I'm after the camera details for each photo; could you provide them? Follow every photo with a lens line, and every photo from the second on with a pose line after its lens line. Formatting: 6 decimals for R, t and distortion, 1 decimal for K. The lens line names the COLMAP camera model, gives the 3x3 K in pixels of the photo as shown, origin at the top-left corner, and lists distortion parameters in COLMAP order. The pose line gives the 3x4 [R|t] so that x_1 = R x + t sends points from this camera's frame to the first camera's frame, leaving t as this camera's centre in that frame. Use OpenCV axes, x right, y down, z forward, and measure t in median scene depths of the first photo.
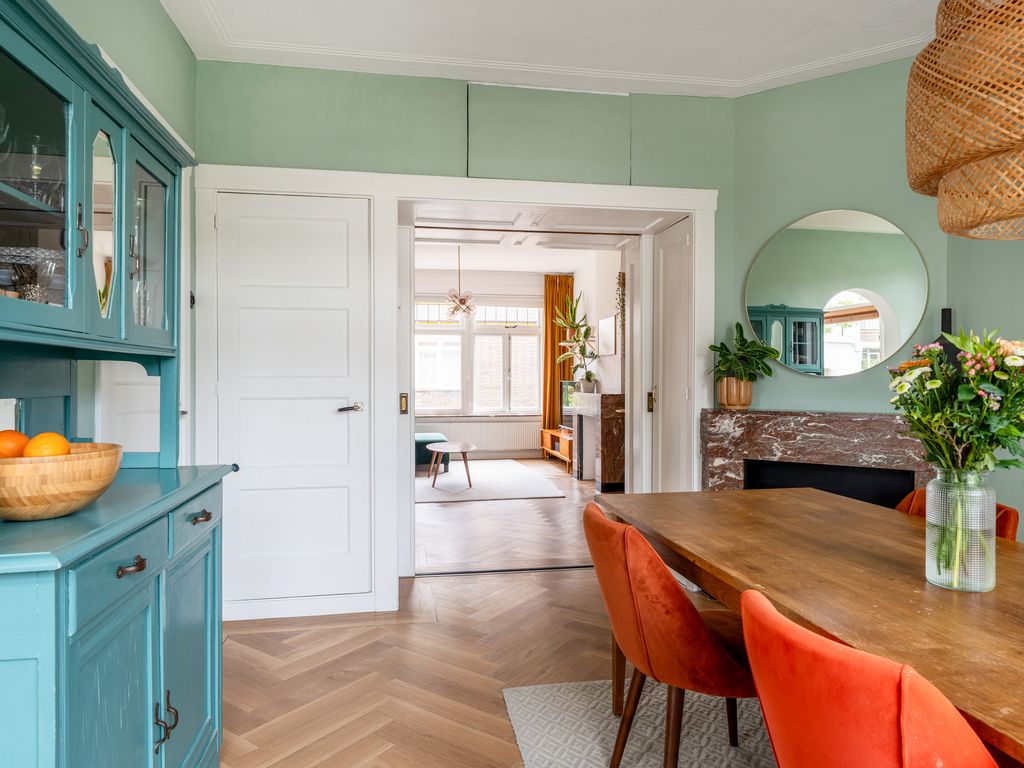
lens RADIAL K [[657.1, 0, 512.4], [0, 657.1, 381.1], [0, 0, 1]] dist [-0.000748, -0.001194]
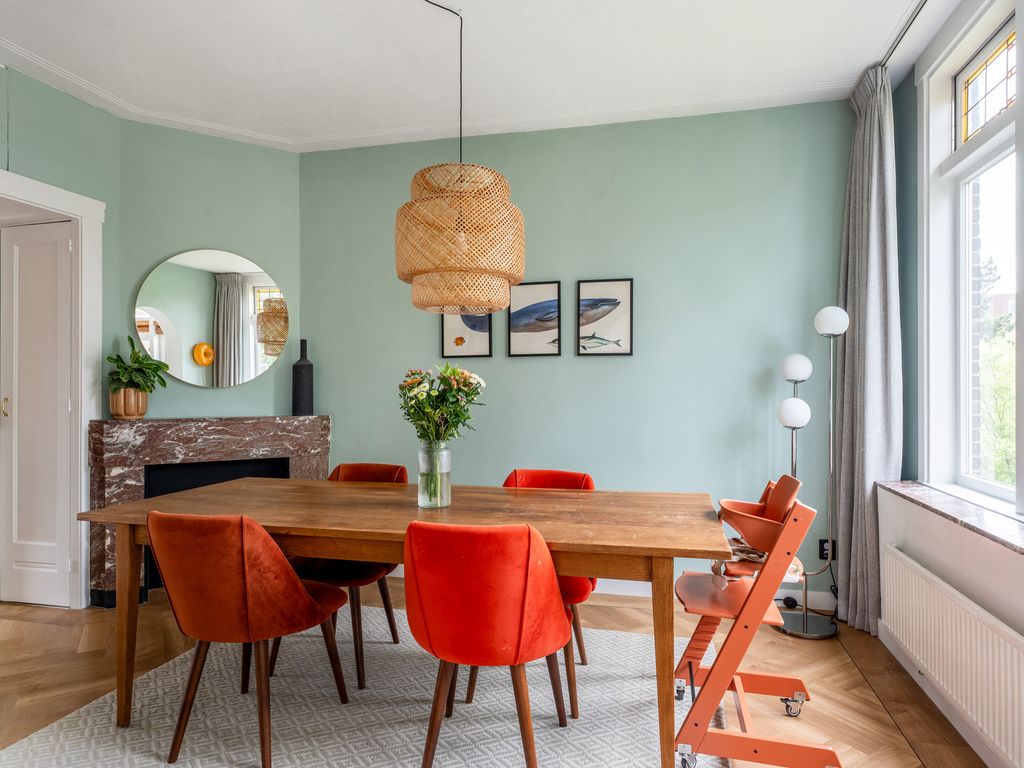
lens RADIAL K [[603.2, 0, 511.4], [0, 603.2, 386.0], [0, 0, 1]] dist [-0.002819, 0.000190]
pose [[0.416372, 0.002975, 0.909189, -0.275669], [0.004531, 0.999975, -0.005347, -0.001517], [-0.909183, 0.006346, 0.416349, 0.050870]]
